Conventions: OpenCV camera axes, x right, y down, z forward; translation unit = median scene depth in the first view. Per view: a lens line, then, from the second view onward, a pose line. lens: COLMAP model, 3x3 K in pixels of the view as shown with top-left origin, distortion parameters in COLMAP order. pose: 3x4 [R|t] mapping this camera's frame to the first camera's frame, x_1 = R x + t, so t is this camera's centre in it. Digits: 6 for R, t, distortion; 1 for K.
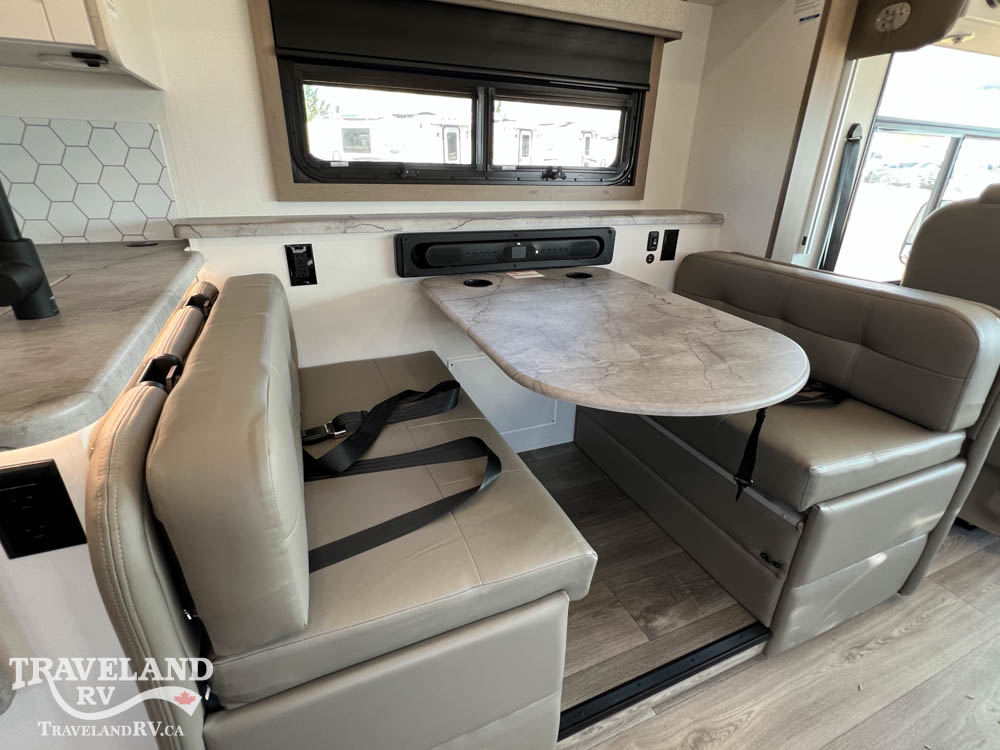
lens RADIAL K [[482.9, 0, 500.0], [0, 482.9, 374.8], [0, 0, 1]] dist [-0.001287, 0.001243]
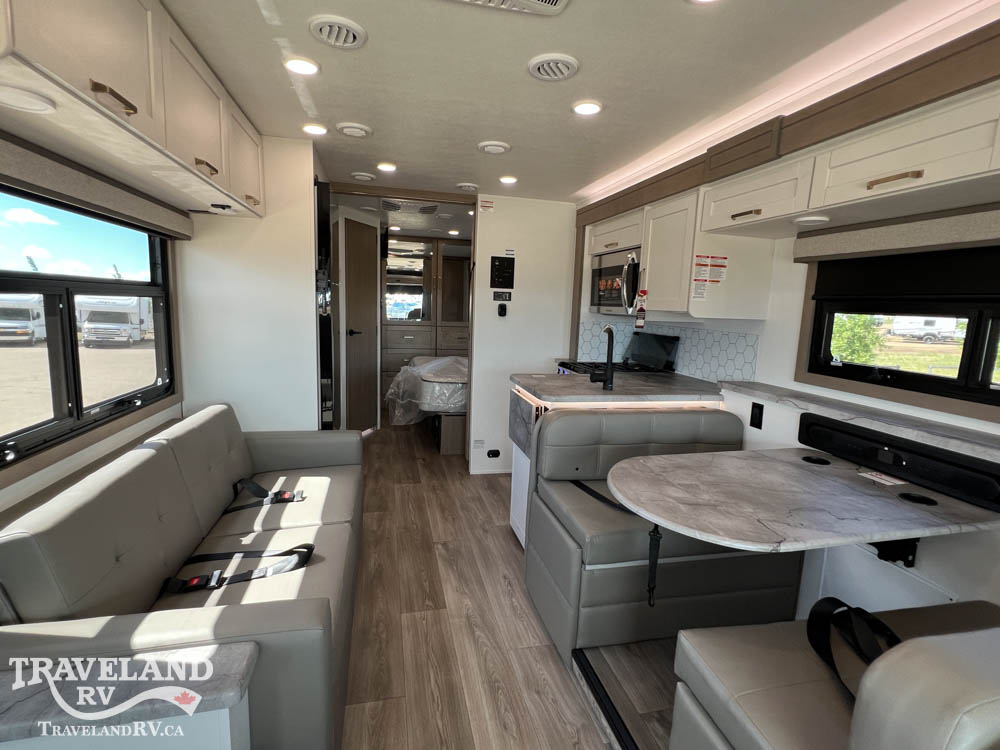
lens RADIAL K [[482.9, 0, 501.6], [0, 482.9, 374.8], [0, 0, 1]] dist [-0.001287, 0.001243]
pose [[-0.164419, 0.104980, -0.980788, 1.486271], [-0.463305, 0.869594, 0.170746, -0.273580], [0.870813, 0.482478, -0.094340, 0.442950]]
